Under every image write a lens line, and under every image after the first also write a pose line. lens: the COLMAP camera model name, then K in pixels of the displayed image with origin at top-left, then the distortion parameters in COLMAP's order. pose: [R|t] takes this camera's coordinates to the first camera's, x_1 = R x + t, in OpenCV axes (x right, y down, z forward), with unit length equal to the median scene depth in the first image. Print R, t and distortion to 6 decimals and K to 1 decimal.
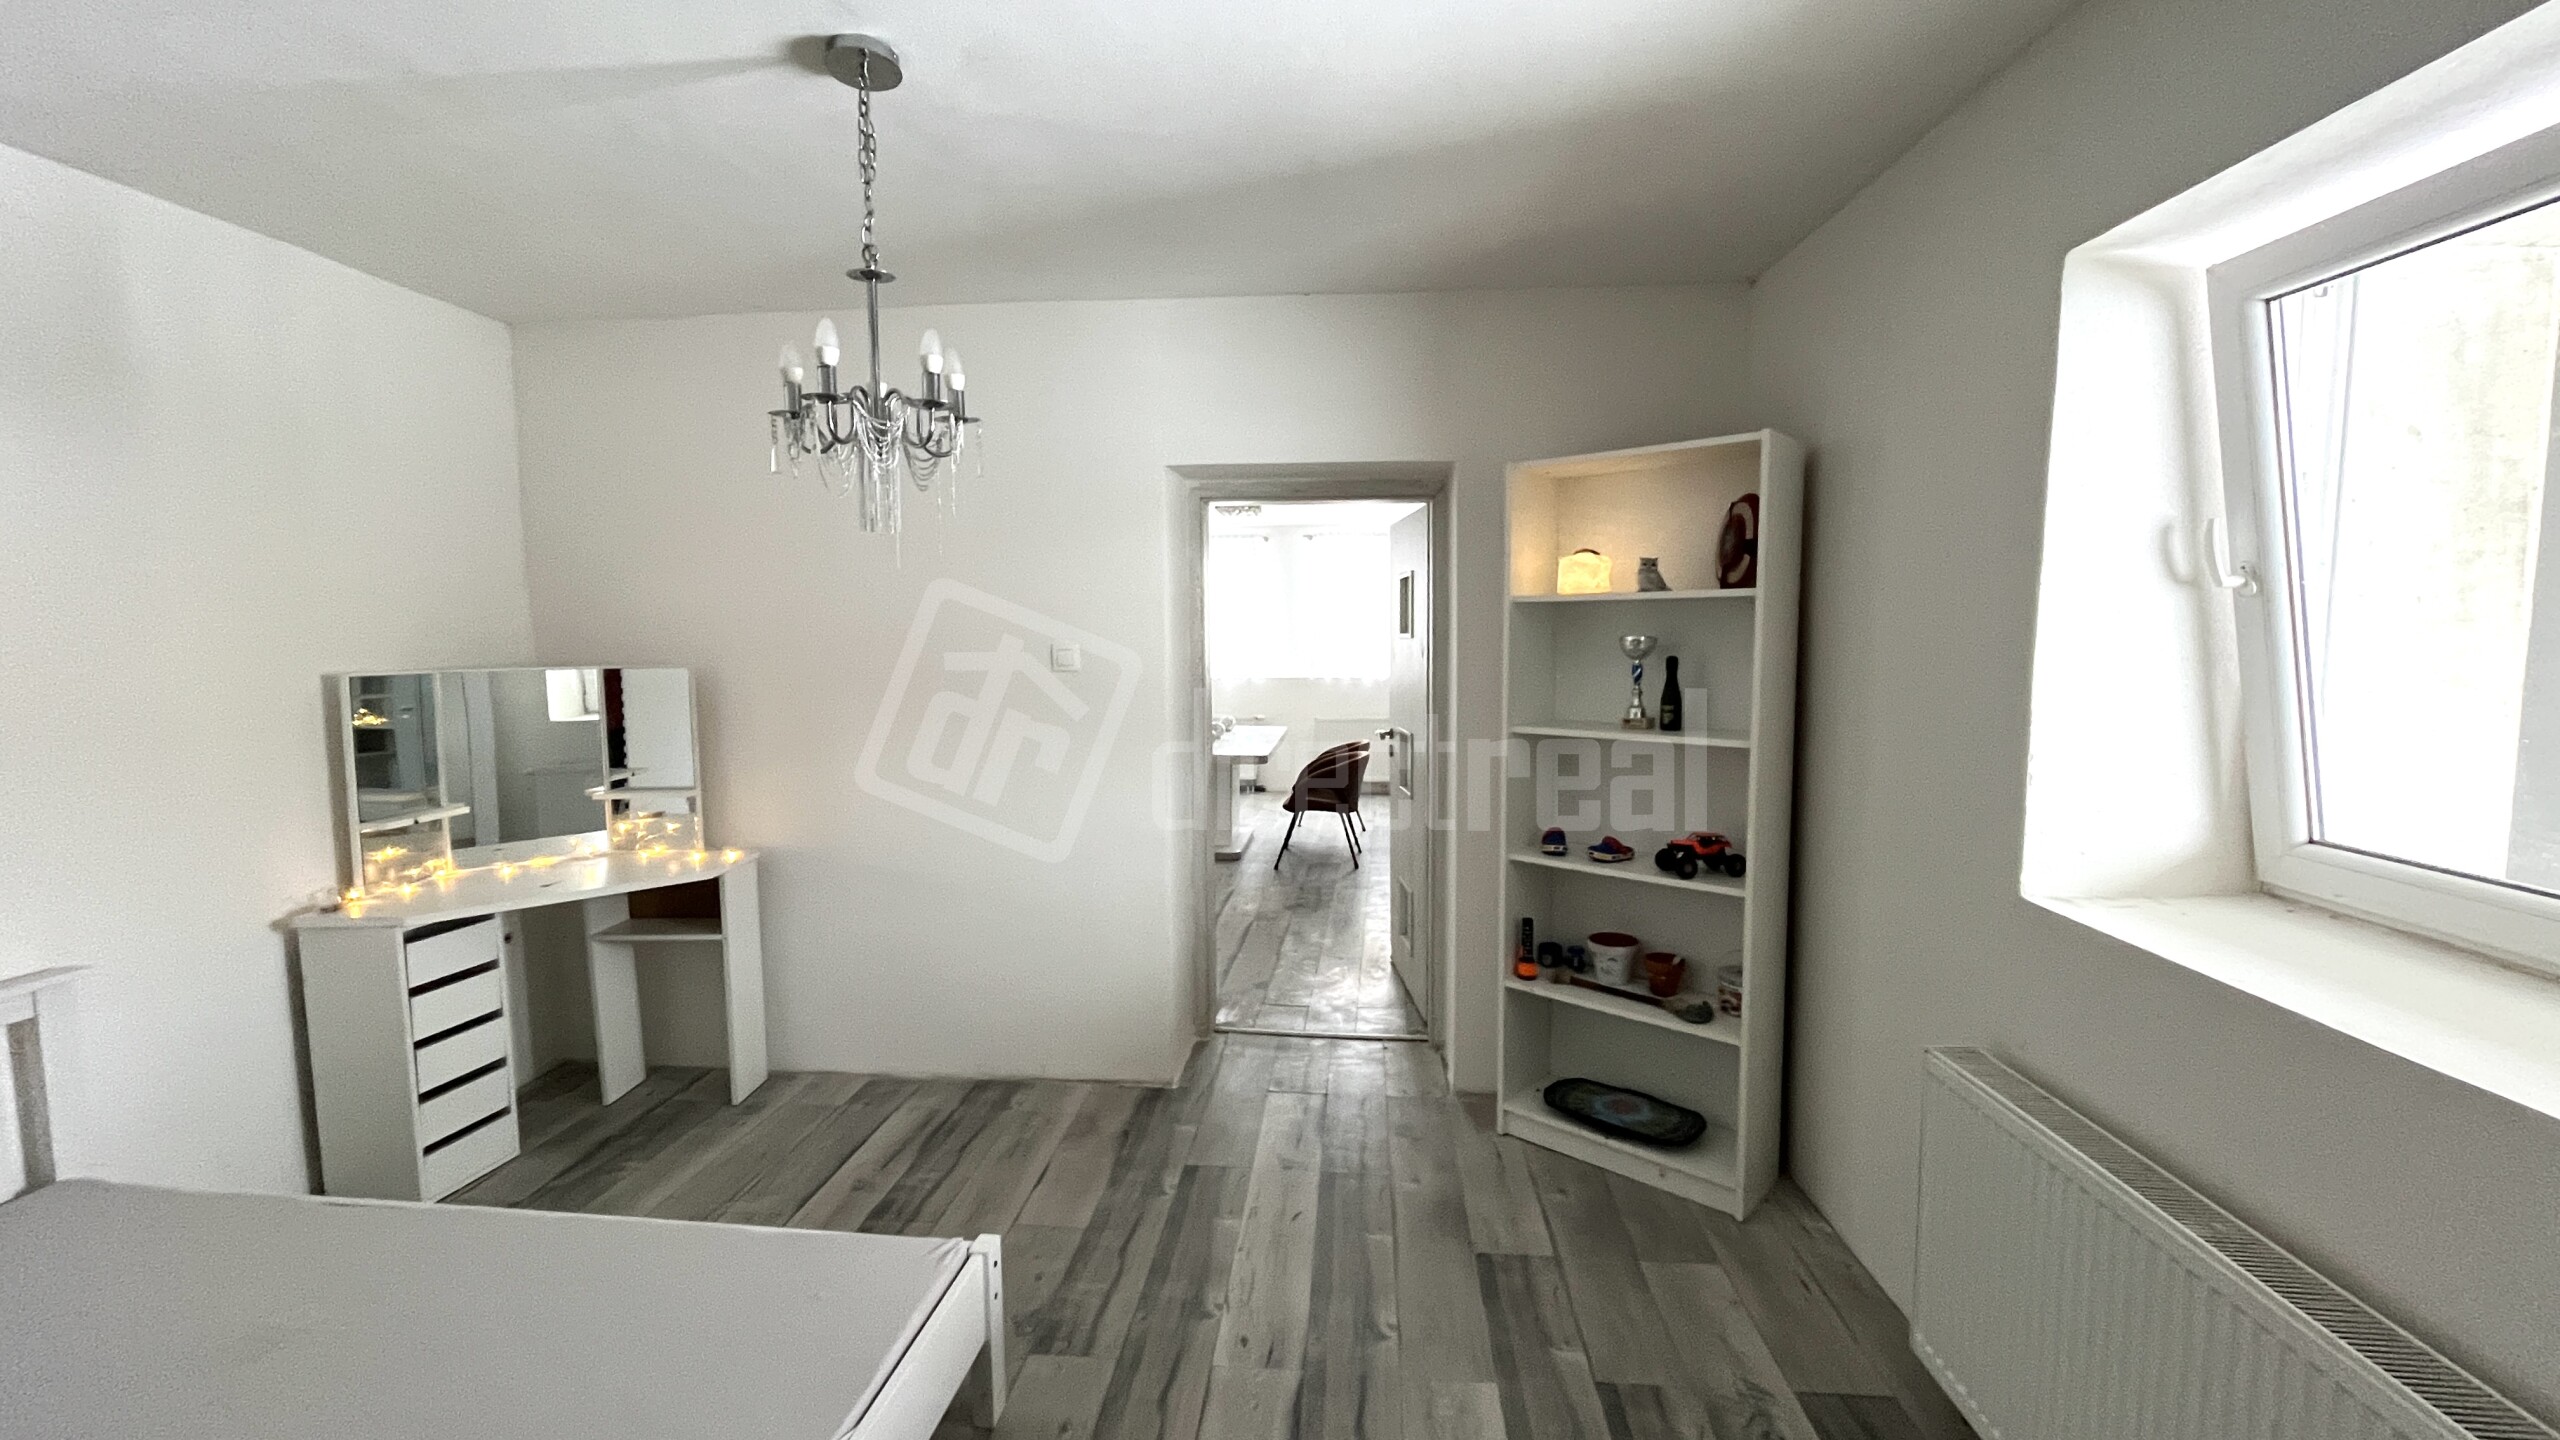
lens RADIAL K [[1037.9, 0, 1285.8], [0, 1037.9, 721.7], [0, 0, 1]] dist [-0.003108, -0.001026]
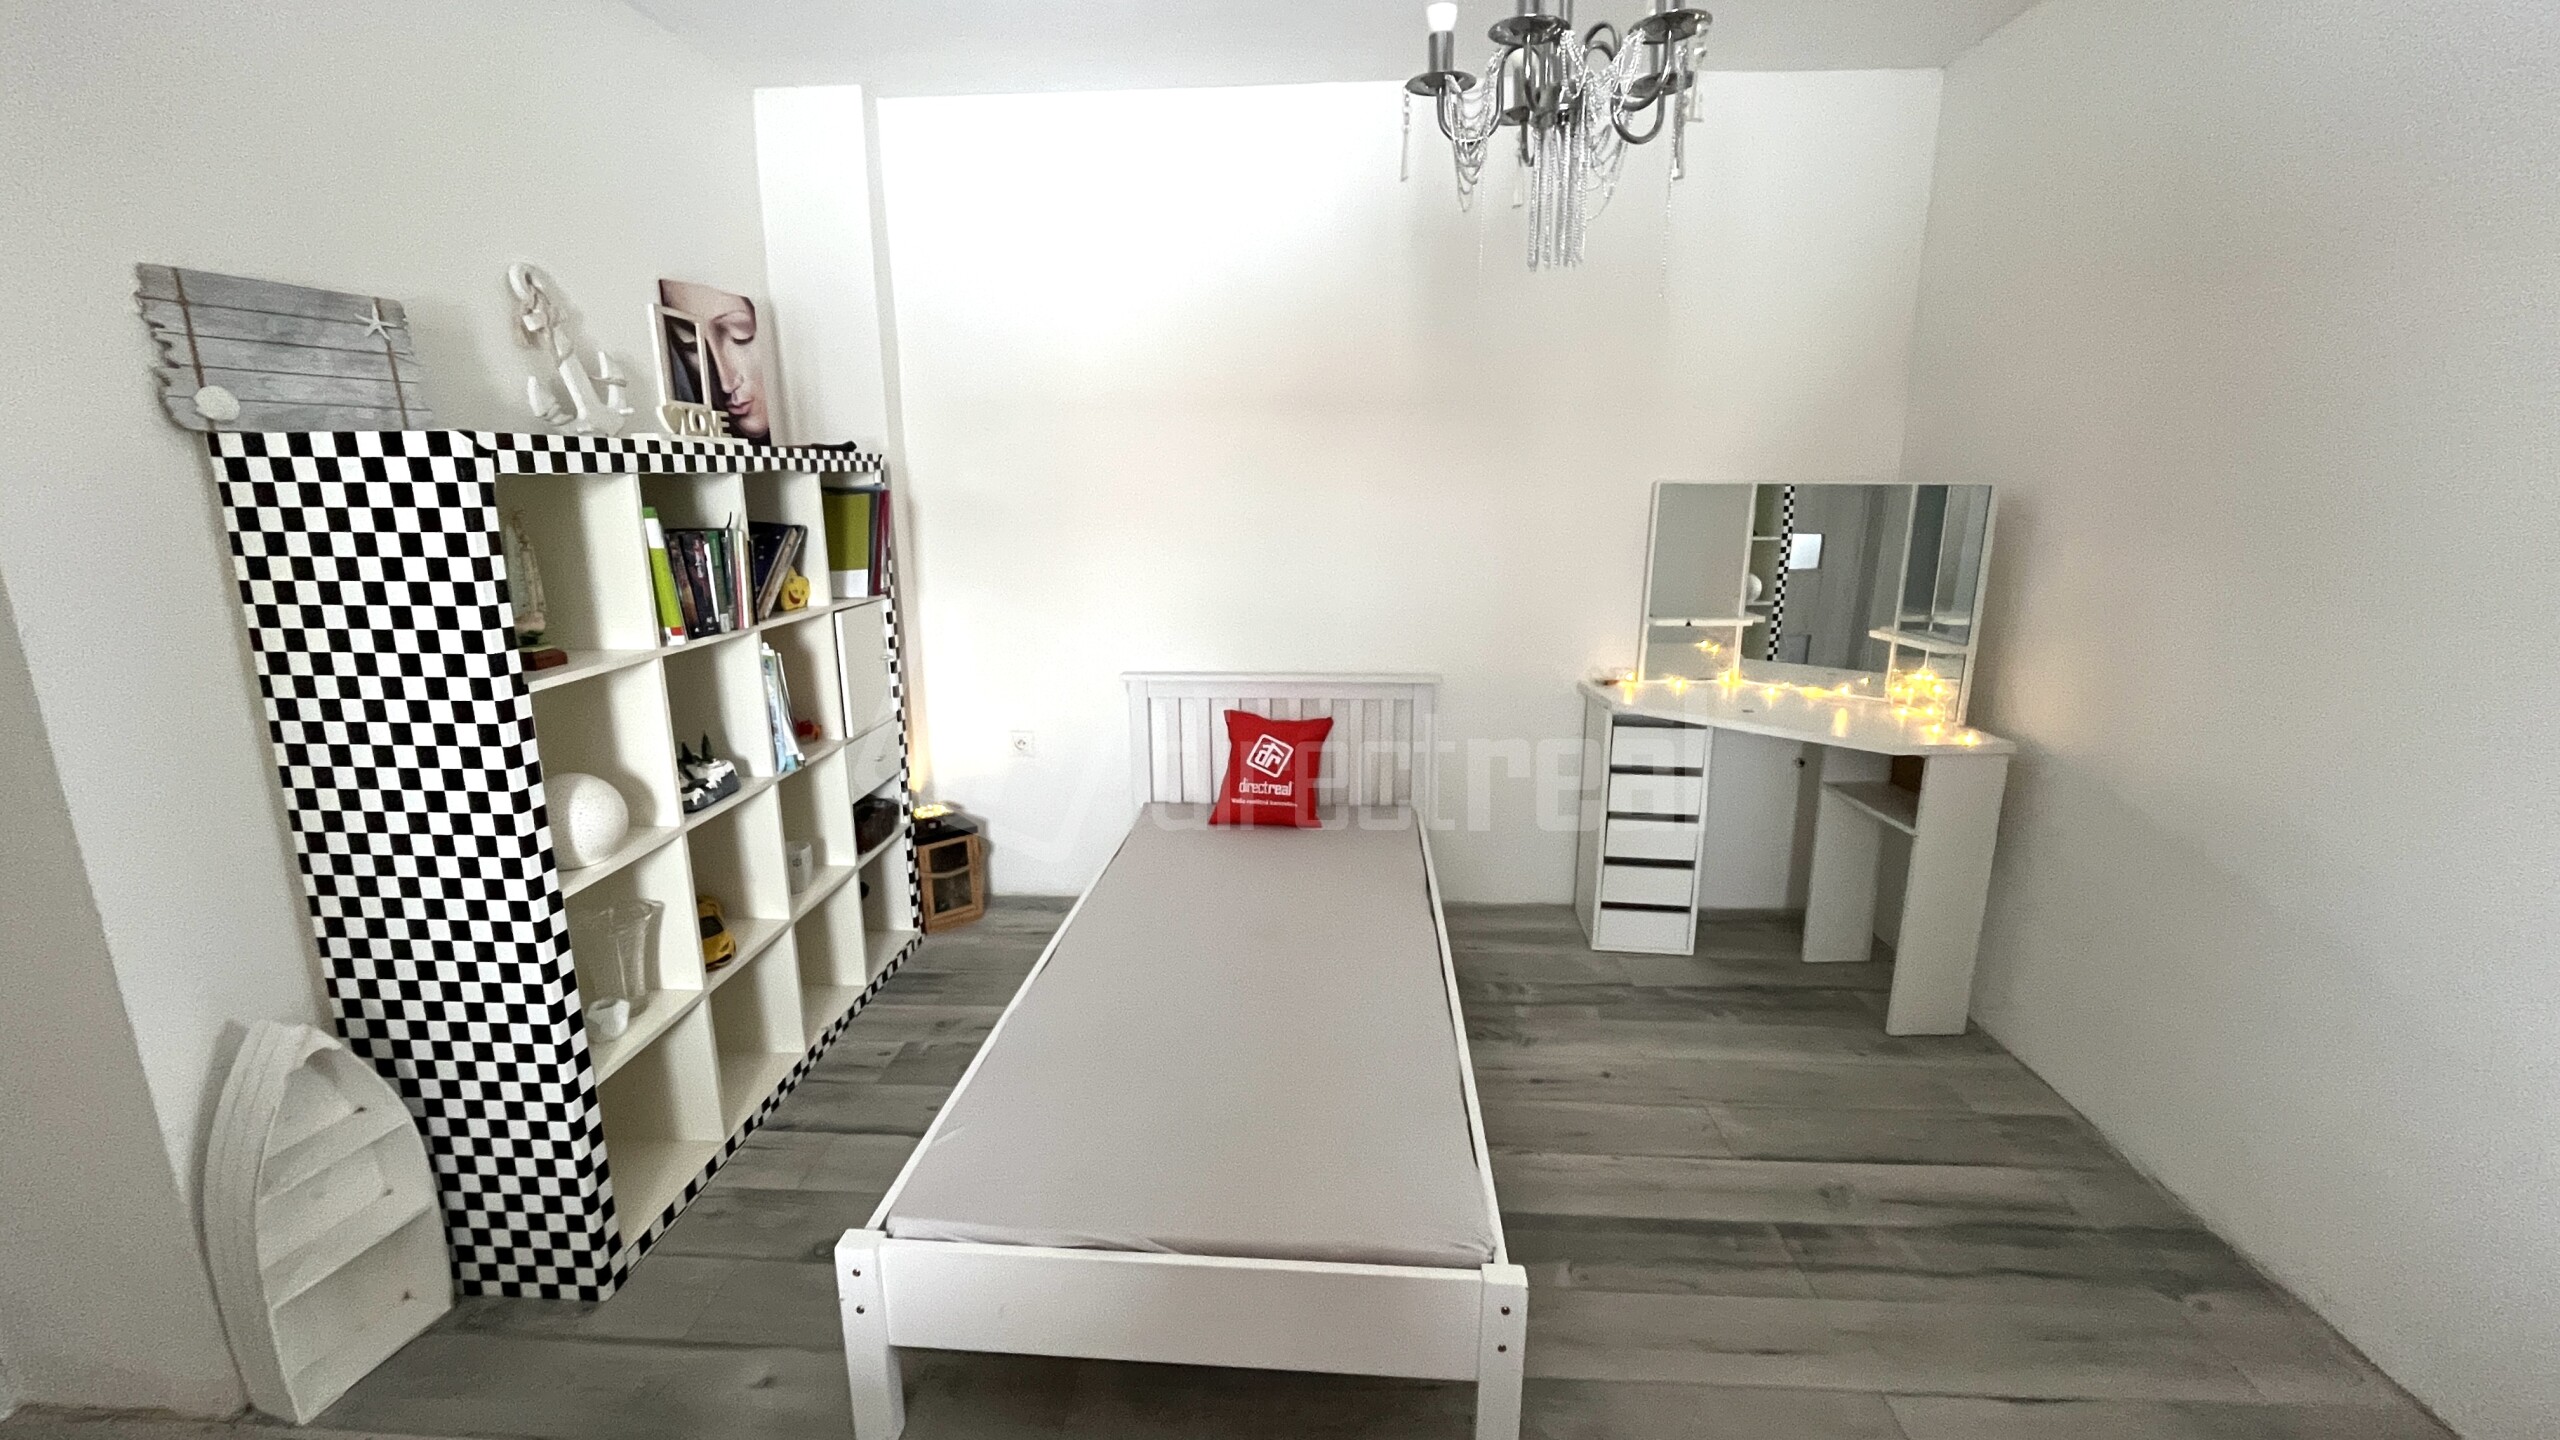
lens RADIAL K [[1037.9, 0, 1274.9], [0, 1037.9, 715.2], [0, 0, 1]] dist [-0.003108, -0.001026]
pose [[0.034572, 0.237367, -0.970805, 0.193593], [-0.088260, 0.968315, 0.233615, -0.024568], [0.995497, 0.077607, 0.054427, 0.462098]]
